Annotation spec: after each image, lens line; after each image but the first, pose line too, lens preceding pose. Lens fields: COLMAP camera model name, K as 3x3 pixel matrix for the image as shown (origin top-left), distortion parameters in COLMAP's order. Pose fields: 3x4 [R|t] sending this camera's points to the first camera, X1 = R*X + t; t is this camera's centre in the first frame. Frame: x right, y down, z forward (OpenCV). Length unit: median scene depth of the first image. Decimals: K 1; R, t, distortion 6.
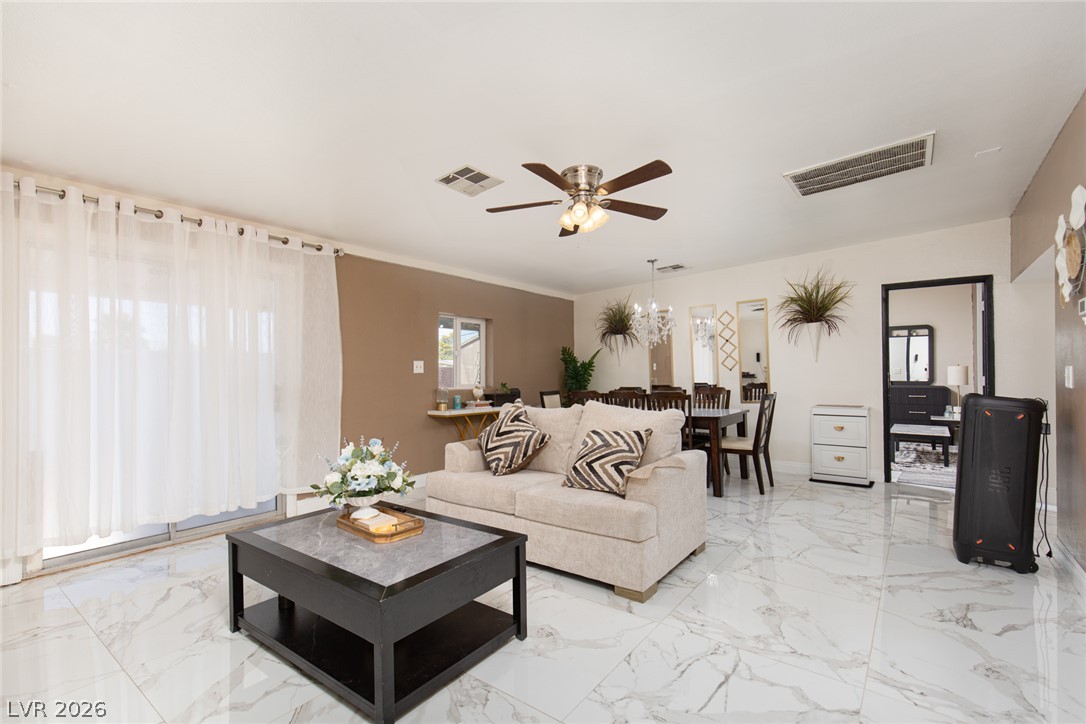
lens RADIAL K [[505.6, 0, 525.2], [0, 505.6, 367.9], [0, 0, 1]] dist [0.013008, -0.001389]
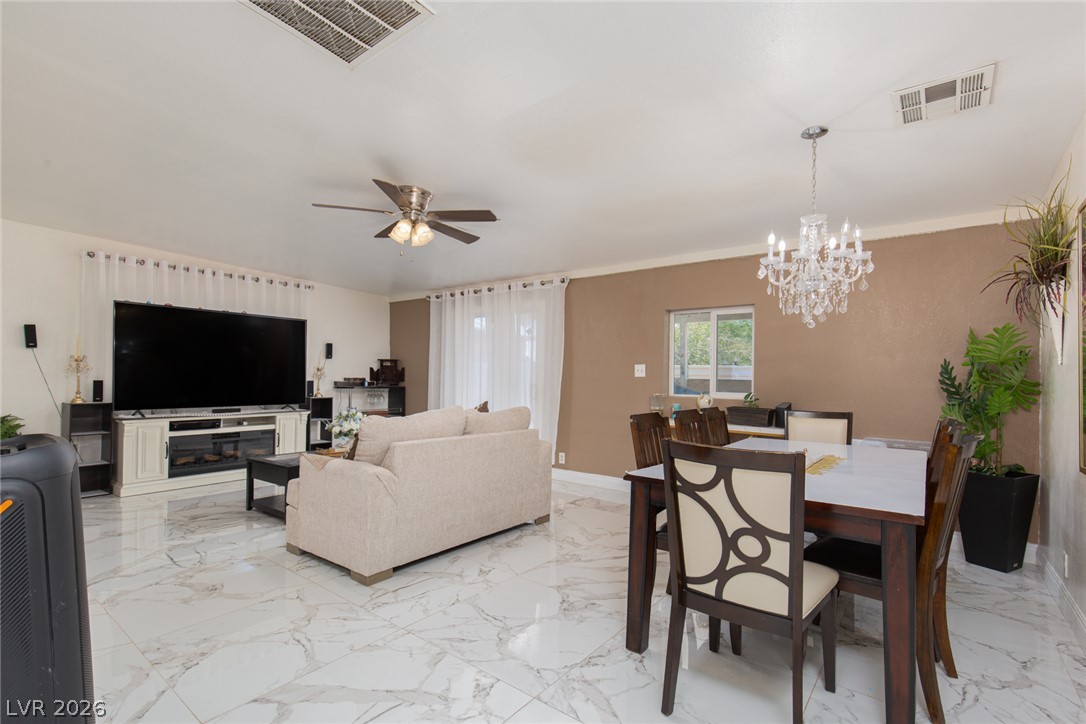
lens RADIAL K [[505.6, 0, 569.4], [0, 505.6, 373.2], [0, 0, 1]] dist [0.013008, -0.001389]
pose [[0.010858, 0.008379, -0.999906, 1.020196], [-0.000240, 0.999965, 0.008377, -0.006696], [0.999941, 0.000149, 0.010859, 1.122571]]
